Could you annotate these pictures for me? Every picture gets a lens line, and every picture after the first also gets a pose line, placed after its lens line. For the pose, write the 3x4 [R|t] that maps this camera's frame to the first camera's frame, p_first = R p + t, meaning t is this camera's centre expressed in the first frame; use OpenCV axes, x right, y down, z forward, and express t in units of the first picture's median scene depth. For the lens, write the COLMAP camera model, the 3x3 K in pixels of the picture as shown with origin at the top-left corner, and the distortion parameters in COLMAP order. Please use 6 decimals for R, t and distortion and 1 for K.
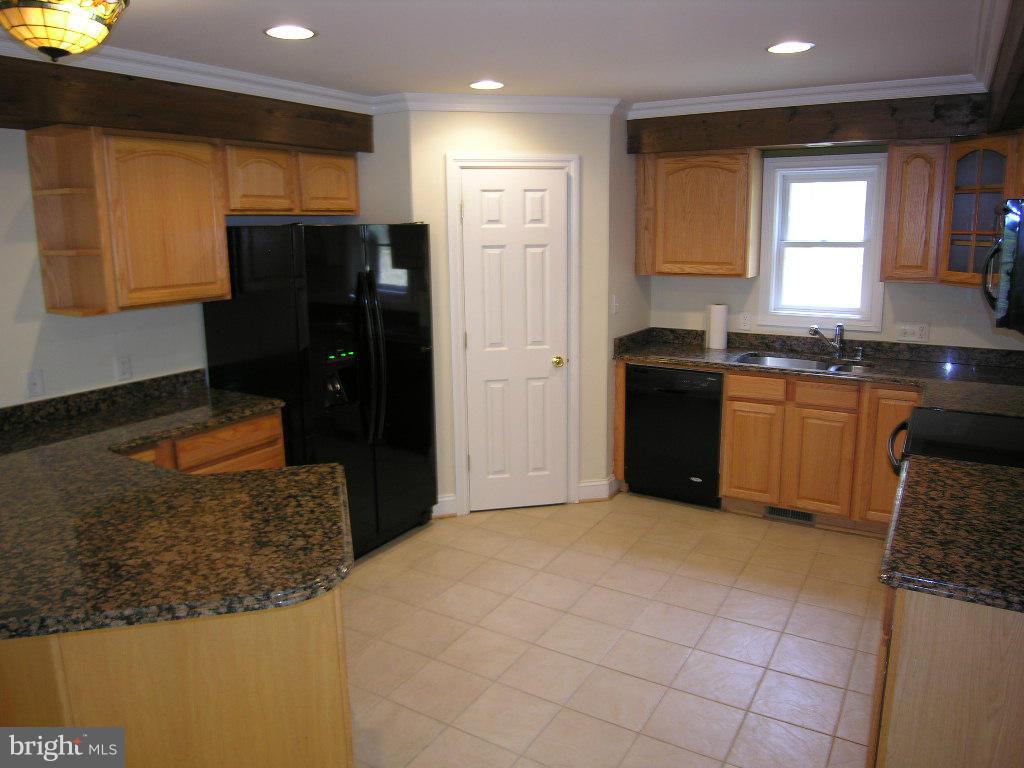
lens RADIAL K [[730.1, 0, 516.5], [0, 730.1, 365.3], [0, 0, 1]] dist [-0.062337, 0.008253]
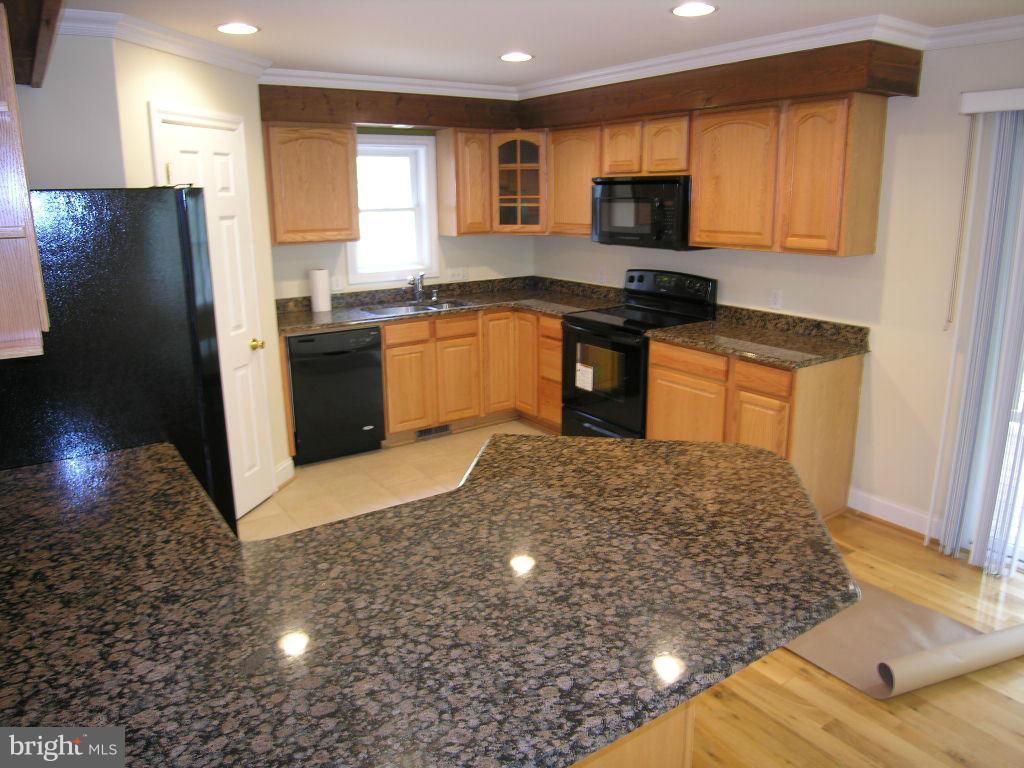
lens RADIAL K [[730.1, 0, 510.9], [0, 730.1, 376.8], [0, 0, 1]] dist [-0.062337, 0.008253]
pose [[0.416259, -0.214823, 0.883504, -0.675653], [0.176193, 0.972328, 0.153408, -0.052489], [-0.892011, 0.091810, 0.442591, 0.341556]]
